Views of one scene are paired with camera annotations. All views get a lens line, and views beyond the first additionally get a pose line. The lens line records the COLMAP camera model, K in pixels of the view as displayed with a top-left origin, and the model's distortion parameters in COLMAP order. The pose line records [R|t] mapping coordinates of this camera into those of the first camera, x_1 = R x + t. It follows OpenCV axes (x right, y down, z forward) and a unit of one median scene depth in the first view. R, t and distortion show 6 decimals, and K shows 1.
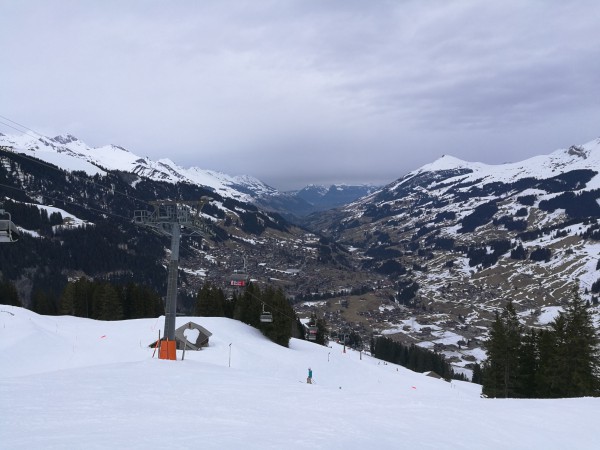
lens RADIAL K [[498.8, 0, 300.0], [0, 498.8, 225.0], [0, 0, 1]] dist [0.161879, -0.247159]
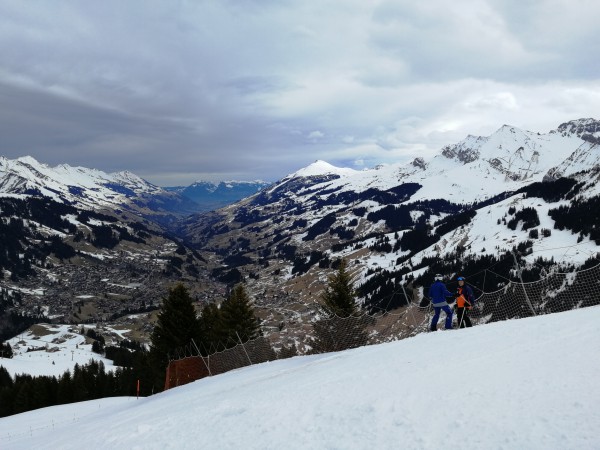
lens RADIAL K [[498.8, 0, 300.0], [0, 498.8, 225.0], [0, 0, 1]] dist [0.161879, -0.247159]
pose [[0.975268, -0.008641, 0.220855, 0.047933], [0.007868, 0.999959, 0.004378, -0.021575], [-0.220883, -0.002532, 0.975297, -0.091972]]
